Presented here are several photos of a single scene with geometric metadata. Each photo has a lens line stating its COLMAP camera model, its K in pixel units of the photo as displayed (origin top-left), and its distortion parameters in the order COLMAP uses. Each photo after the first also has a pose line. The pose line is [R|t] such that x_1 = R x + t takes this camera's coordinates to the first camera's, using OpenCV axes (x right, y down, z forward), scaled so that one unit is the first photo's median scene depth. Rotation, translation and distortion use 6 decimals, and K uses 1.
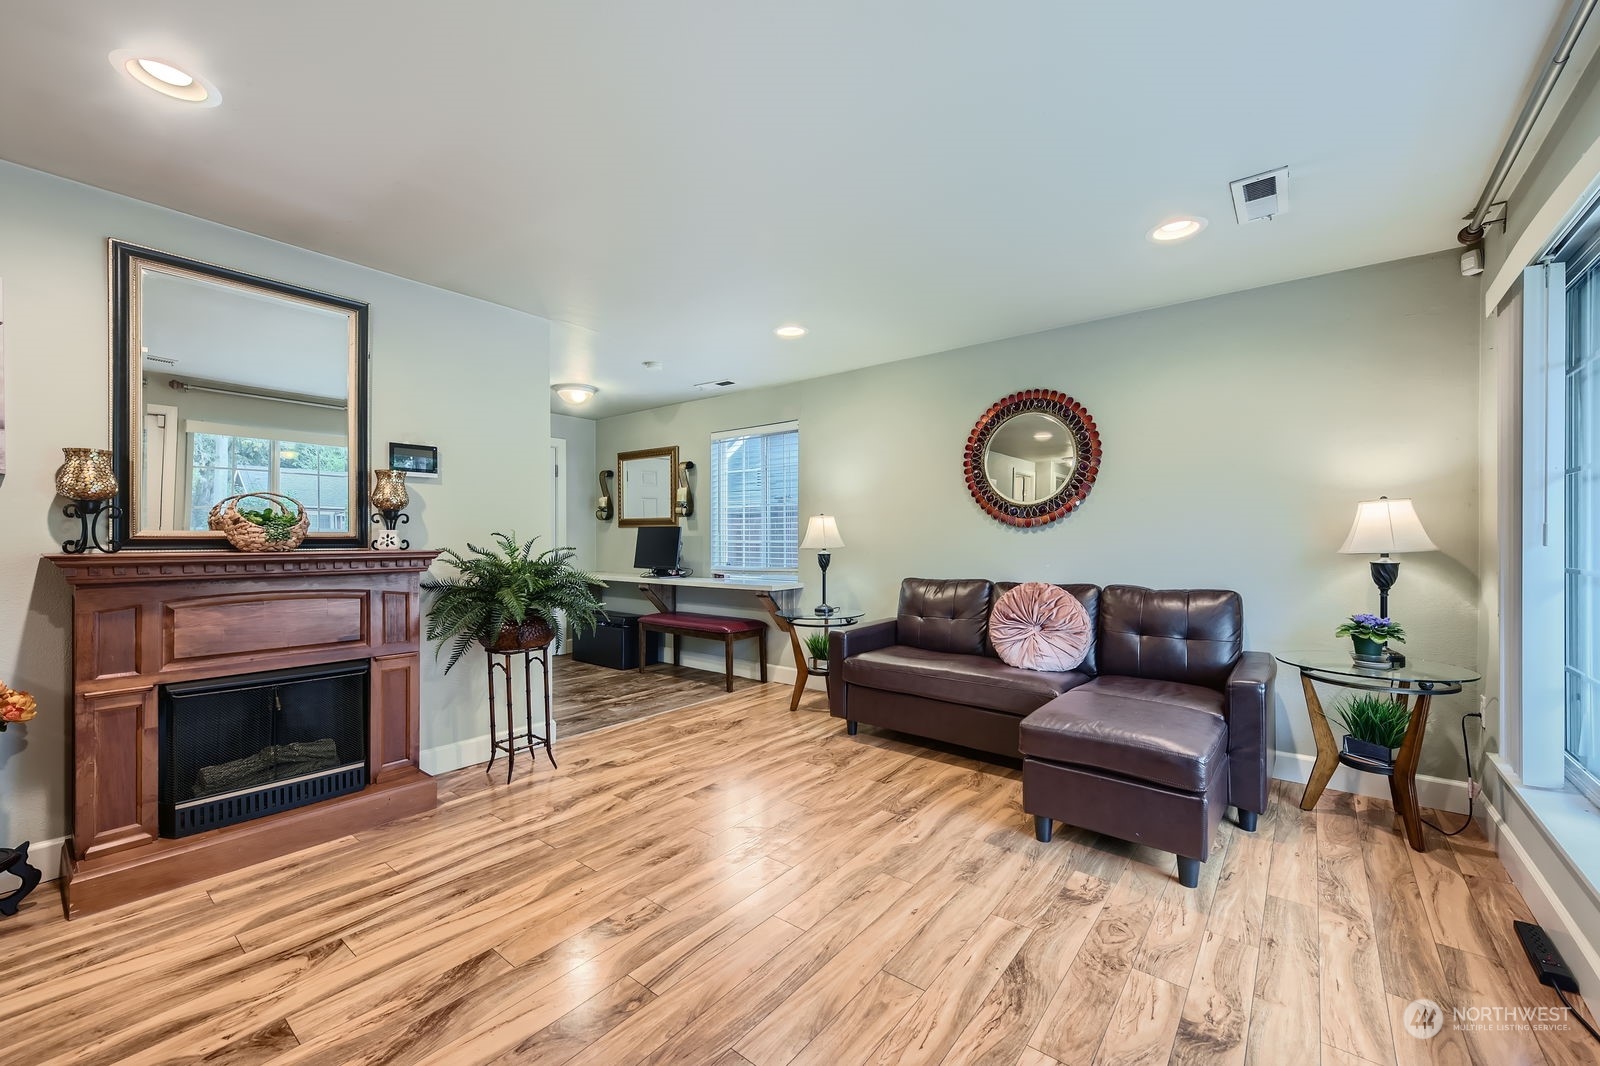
lens RADIAL K [[632.6, 0, 809.3], [0, 632.6, 538.6], [0, 0, 1]] dist [0.014850, -0.003938]
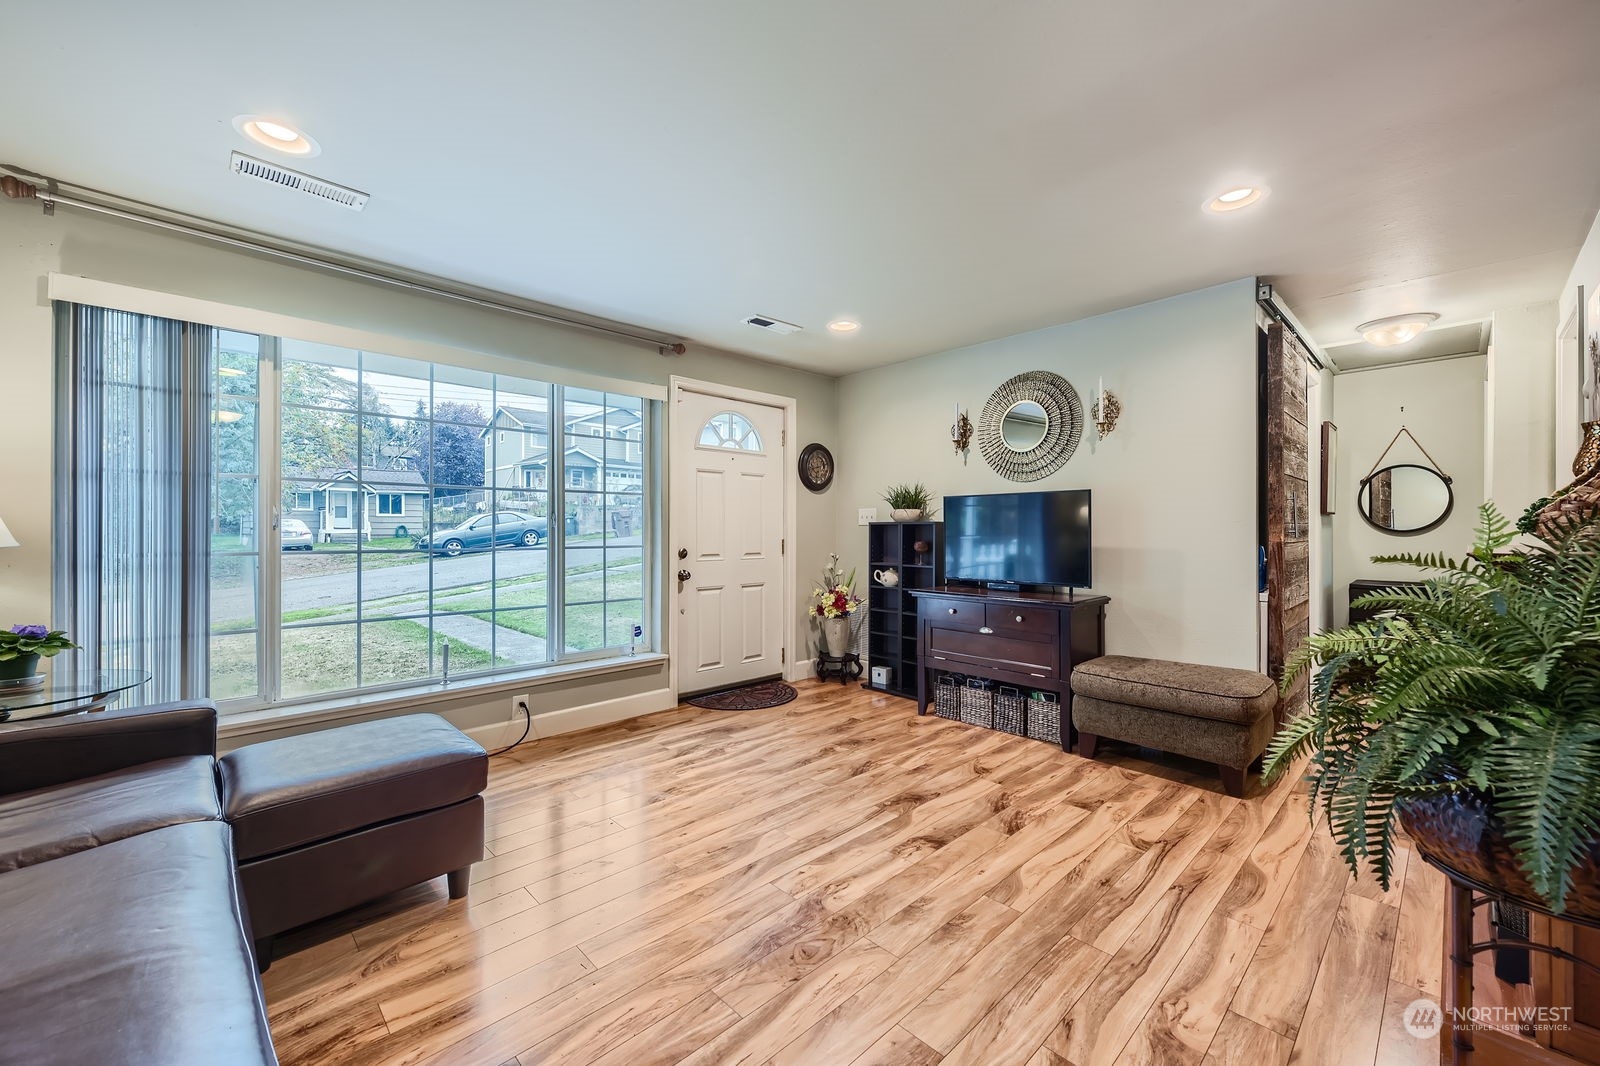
lens RADIAL K [[632.6, 0, 802.7], [0, 632.6, 531.0], [0, 0, 1]] dist [0.014850, -0.003938]
pose [[-0.990698, -0.001403, 0.136075, -0.149921], [-0.001250, 0.999998, 0.001214, 0.002026], [-0.136076, 0.001032, -0.990698, 1.438680]]
